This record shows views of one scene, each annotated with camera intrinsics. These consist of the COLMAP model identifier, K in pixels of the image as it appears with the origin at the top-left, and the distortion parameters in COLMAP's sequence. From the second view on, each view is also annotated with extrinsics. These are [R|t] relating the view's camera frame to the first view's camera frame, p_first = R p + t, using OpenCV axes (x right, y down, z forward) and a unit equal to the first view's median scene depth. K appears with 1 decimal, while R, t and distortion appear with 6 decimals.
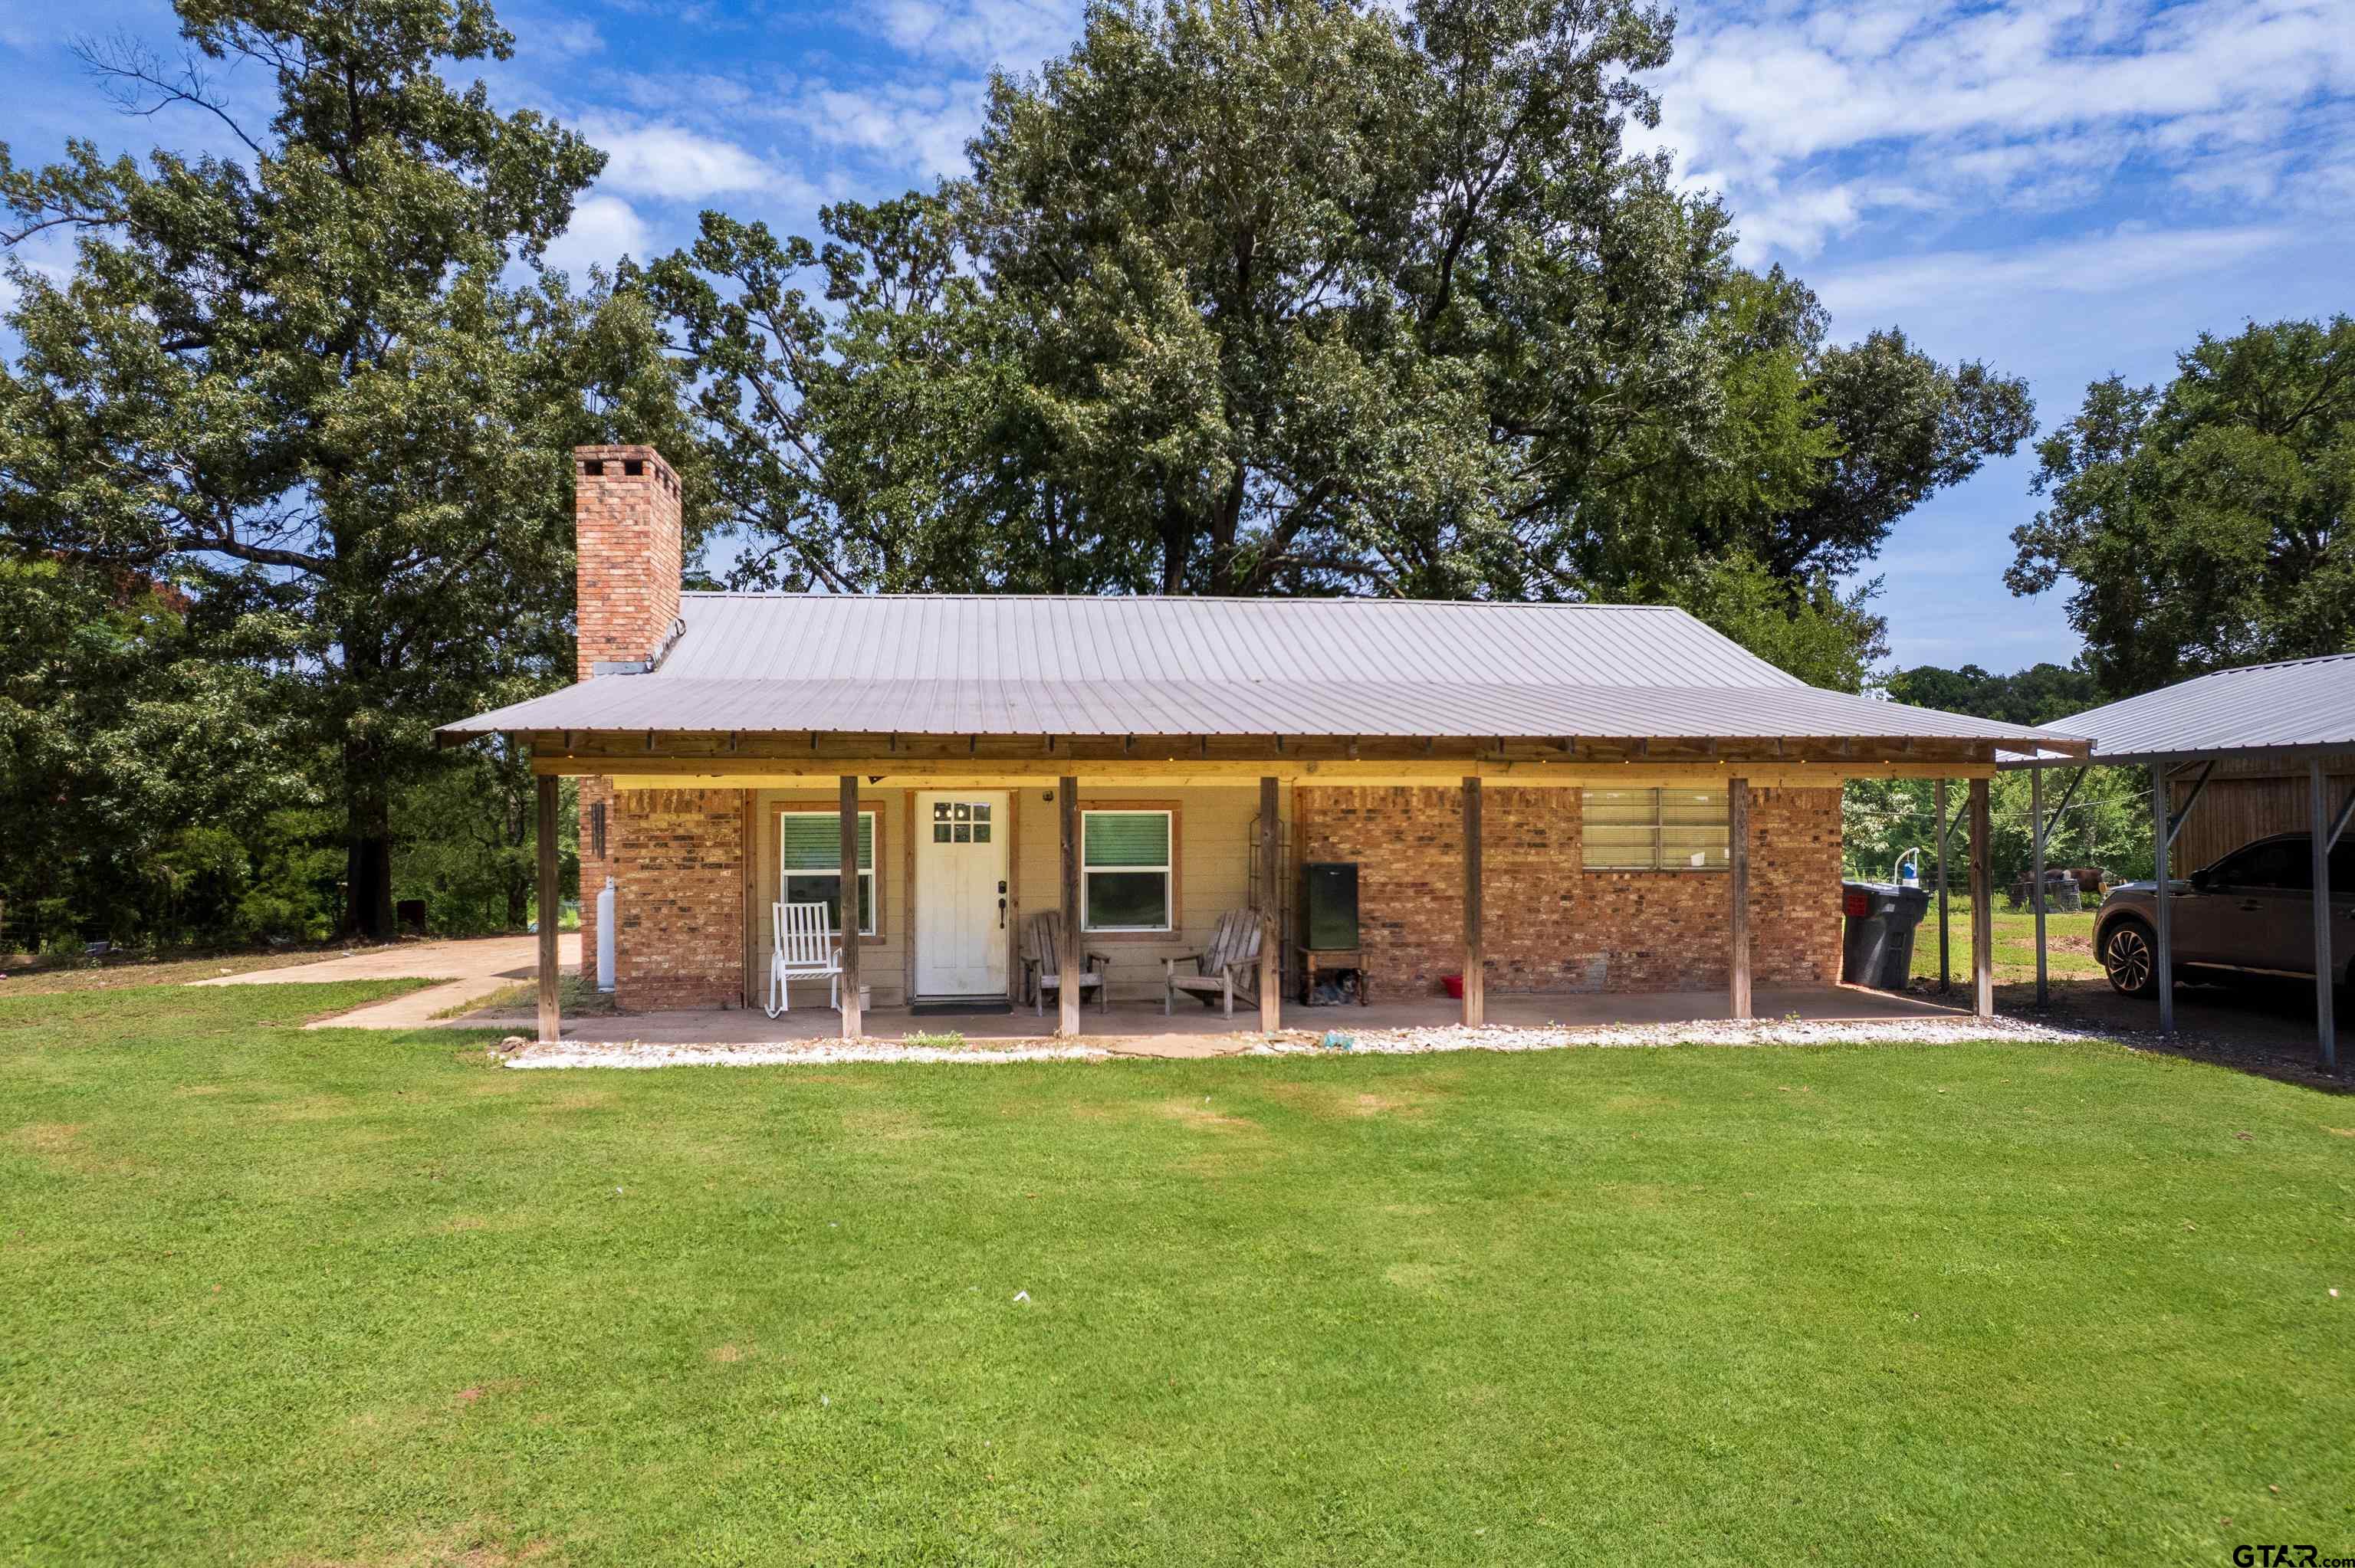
lens RADIAL K [[1429.3, 0, 1177.5], [0, 1429.3, 784.0], [0, 0, 1]] dist [-0.055027, 0.044192]
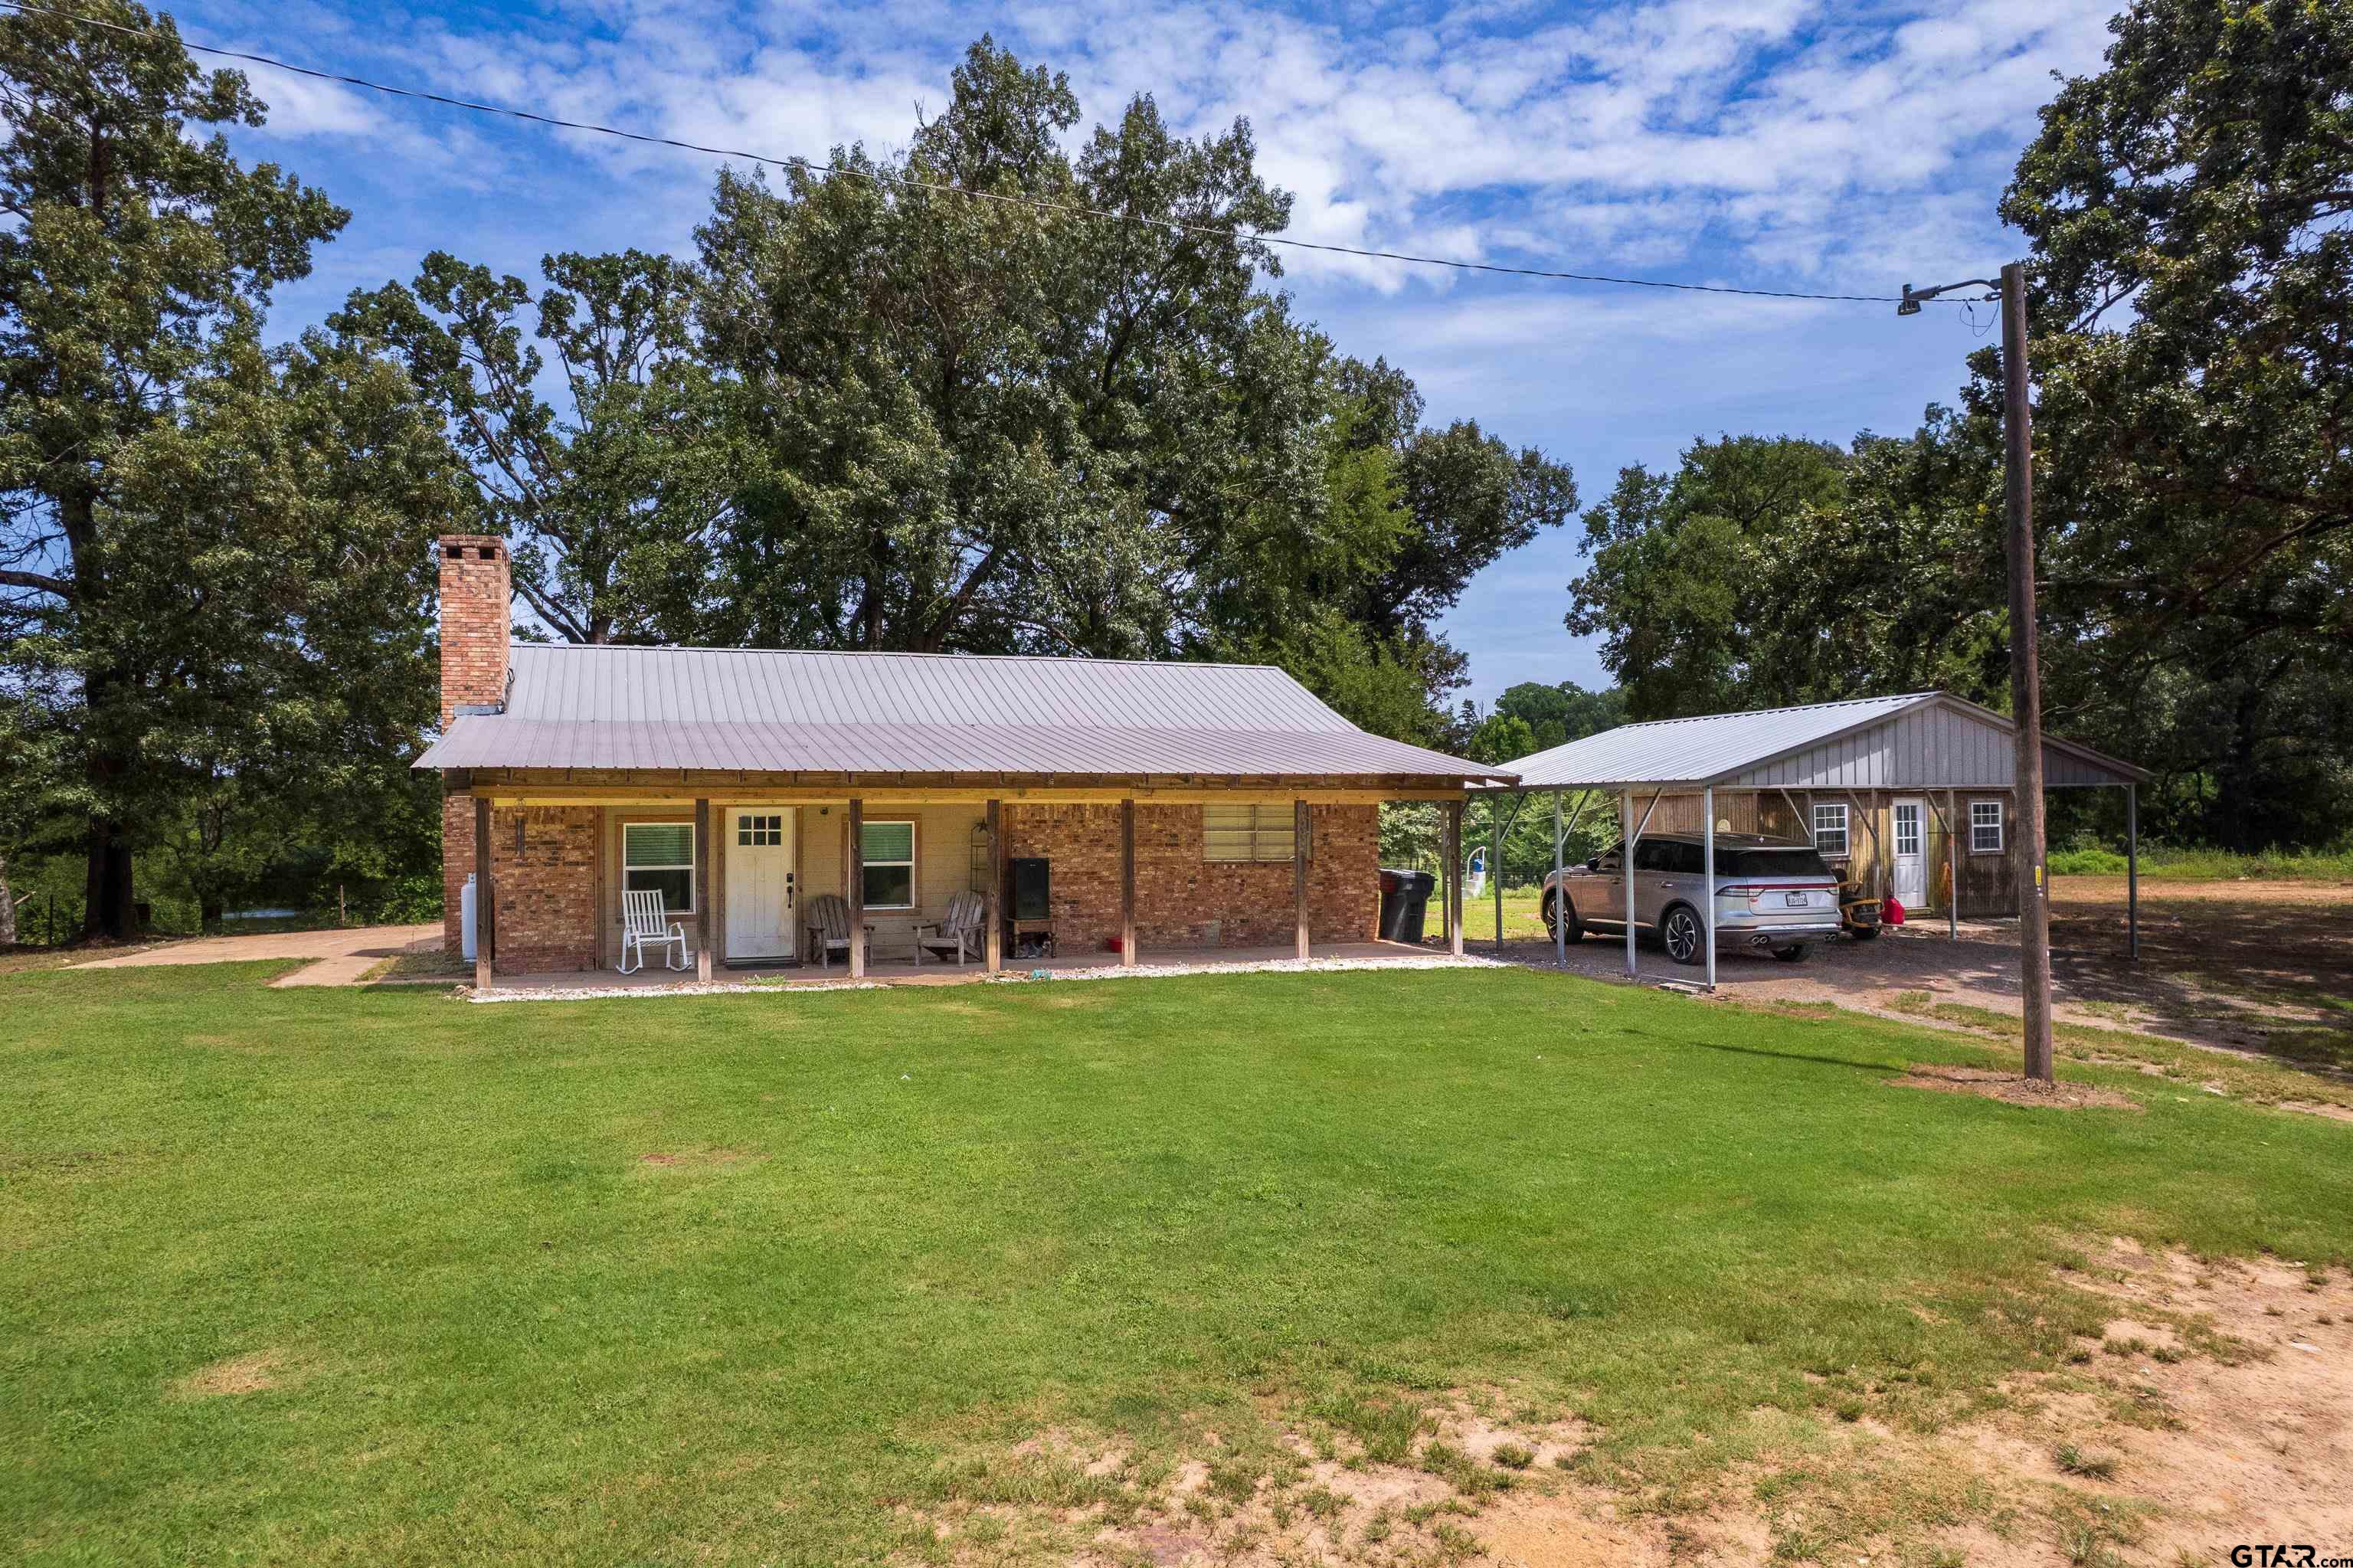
lens RADIAL K [[1448.1, 0, 1176.5], [0, 1448.1, 784.0], [0, 0, 1]] dist [0.000775, 0.002227]
pose [[0.971290, 0.004508, 0.237854, -0.051989], [-0.004376, 0.999990, -0.001083, -0.009574], [-0.237856, 0.000011, 0.971300, -0.239371]]
